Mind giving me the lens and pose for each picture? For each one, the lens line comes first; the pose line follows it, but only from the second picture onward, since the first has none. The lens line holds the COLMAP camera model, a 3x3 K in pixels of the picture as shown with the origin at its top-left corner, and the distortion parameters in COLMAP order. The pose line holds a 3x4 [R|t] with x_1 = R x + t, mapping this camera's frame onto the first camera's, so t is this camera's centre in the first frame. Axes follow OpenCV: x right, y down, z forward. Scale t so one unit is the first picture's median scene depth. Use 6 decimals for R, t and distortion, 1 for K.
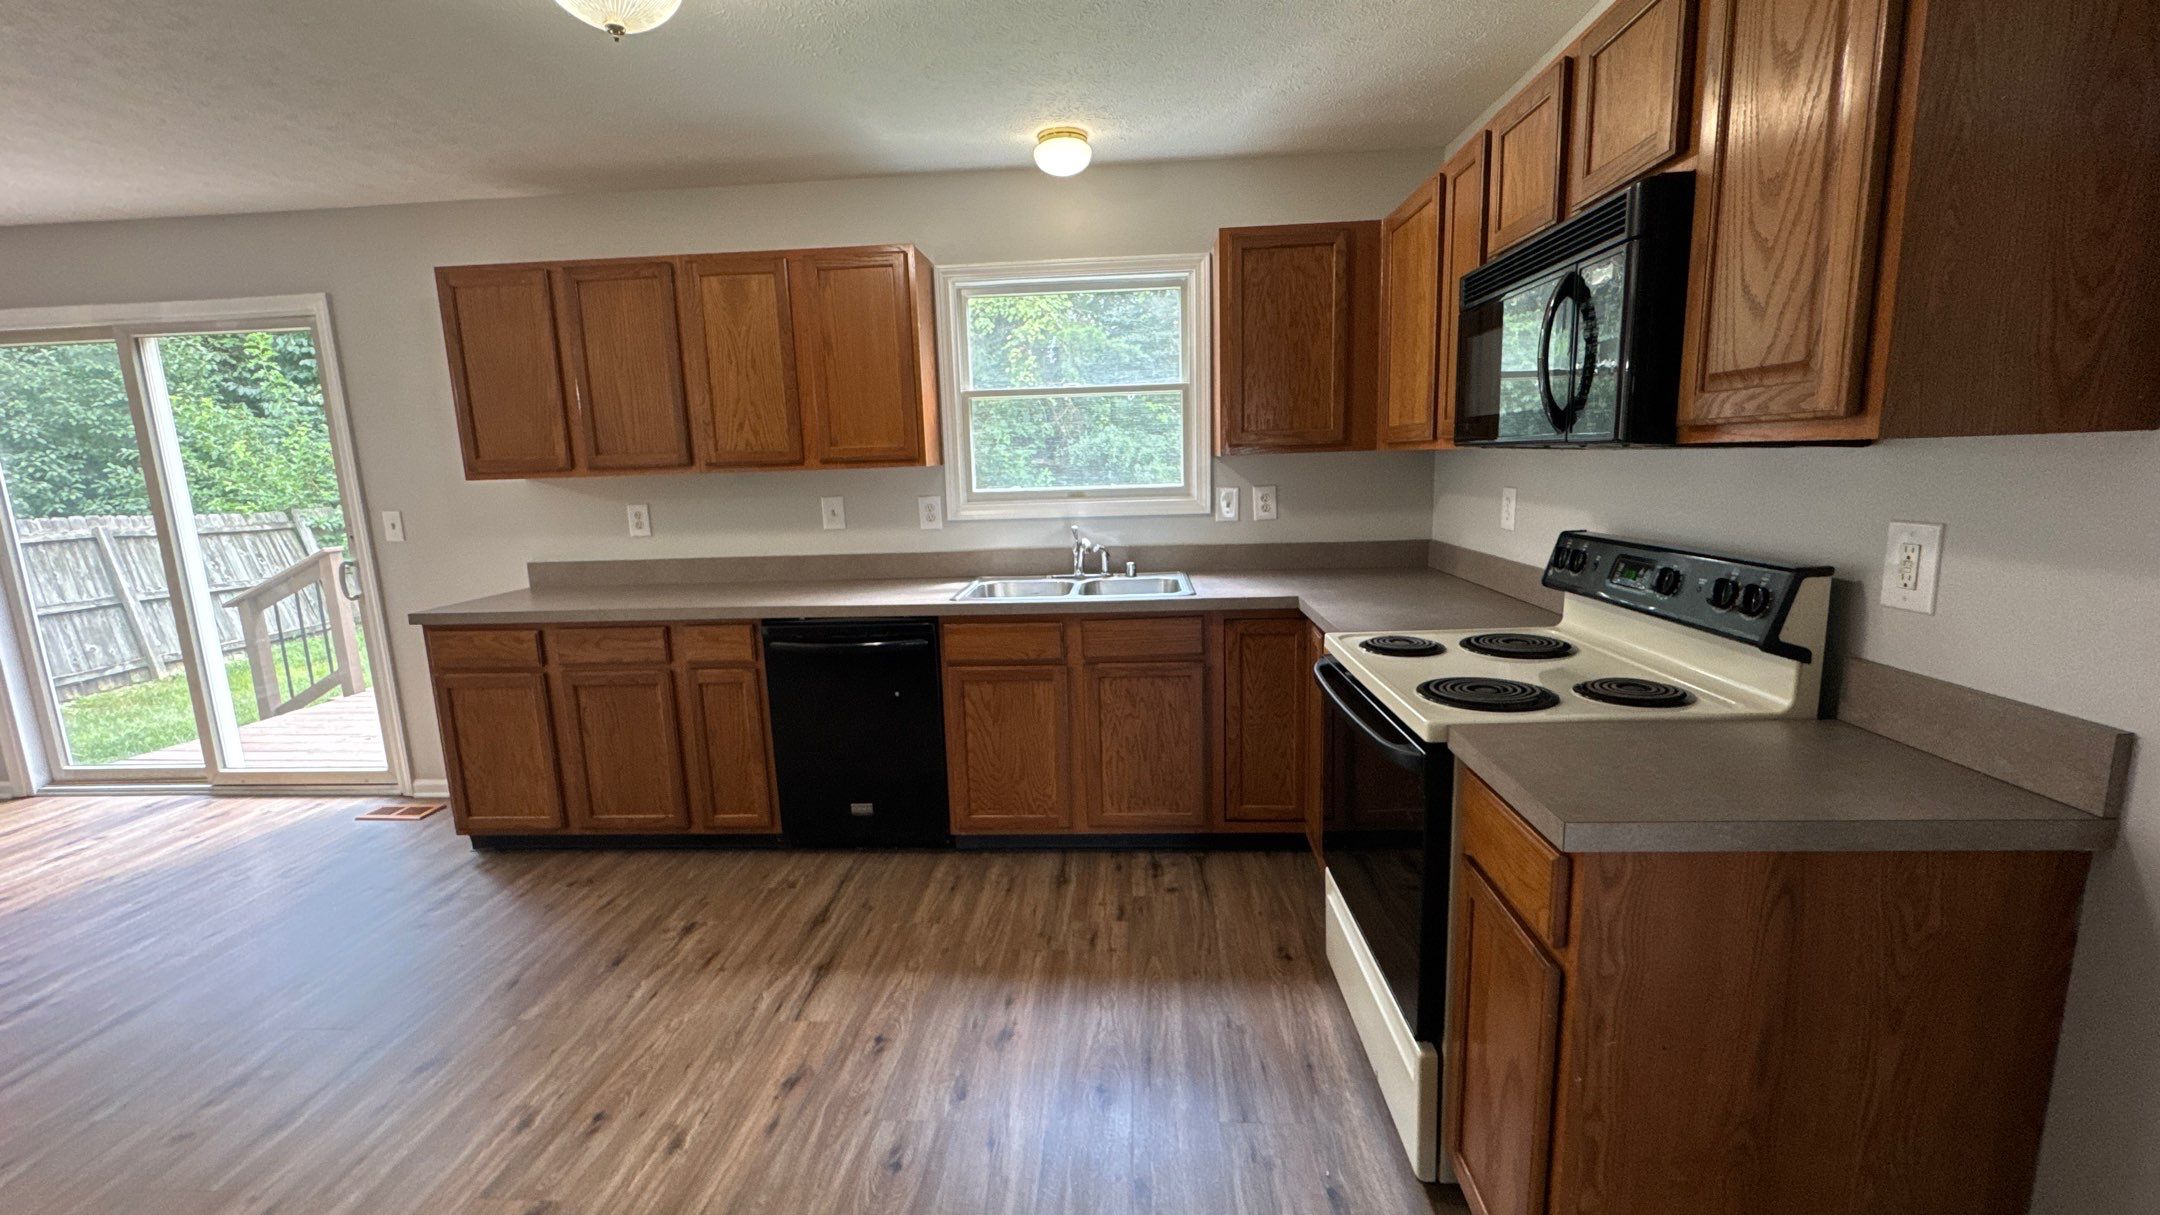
lens RADIAL K [[859.3, 0, 1079.2], [0, 859.3, 605.1], [0, 0, 1]] dist [-0.004269, 0.000640]
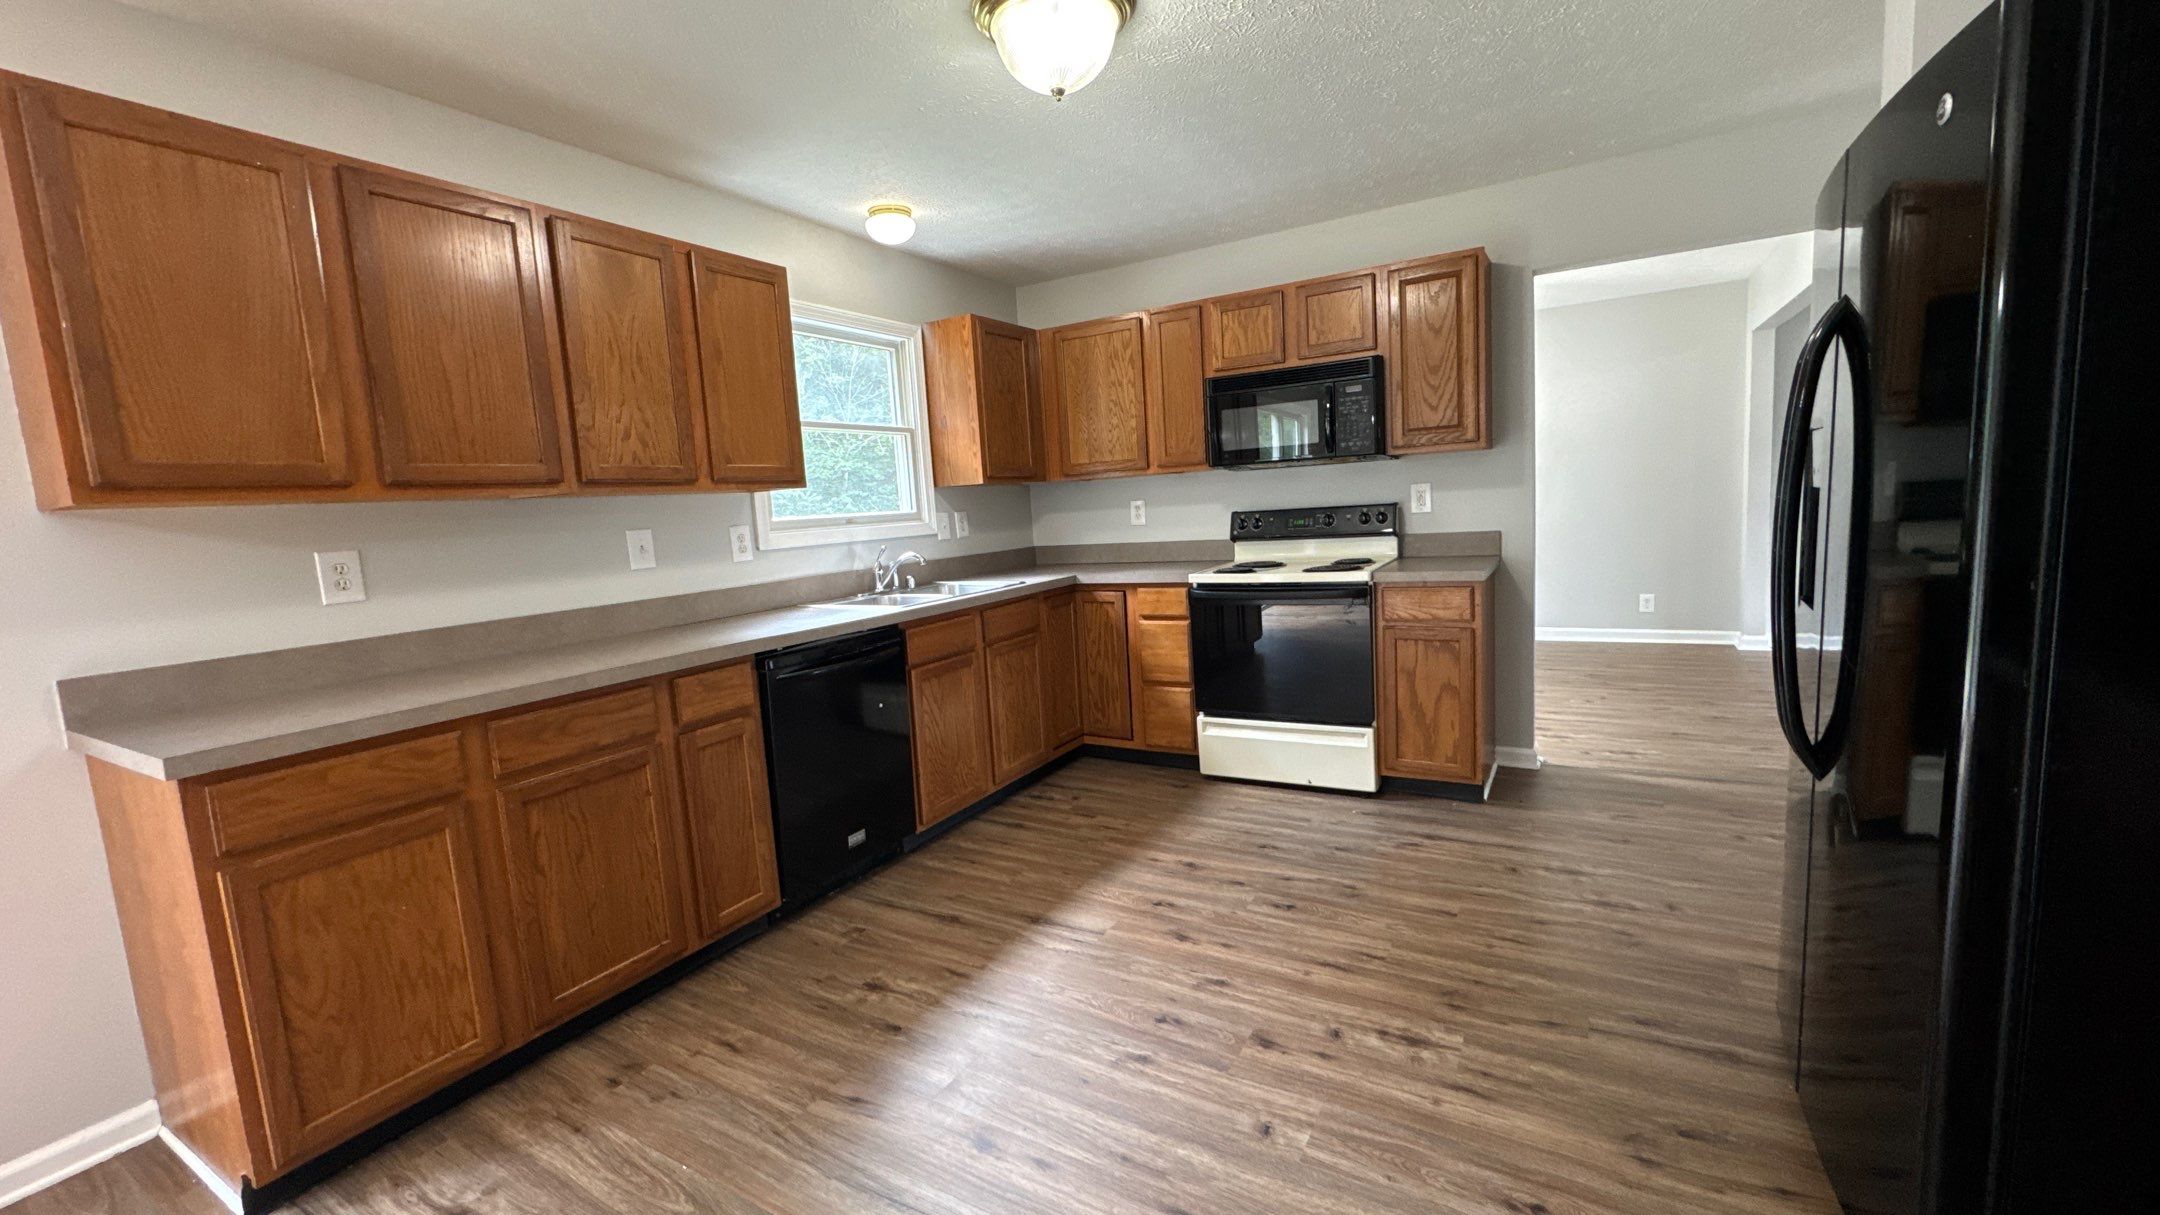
lens RADIAL K [[859.3, 0, 1079.3], [0, 859.3, 604.5], [0, 0, 1]] dist [-0.004269, 0.000640]
pose [[0.456007, -0.102312, 0.884076, -0.954642], [0.195855, 0.980554, 0.012455, 0.019775], [-0.868158, 0.167471, 0.467178, 0.296914]]
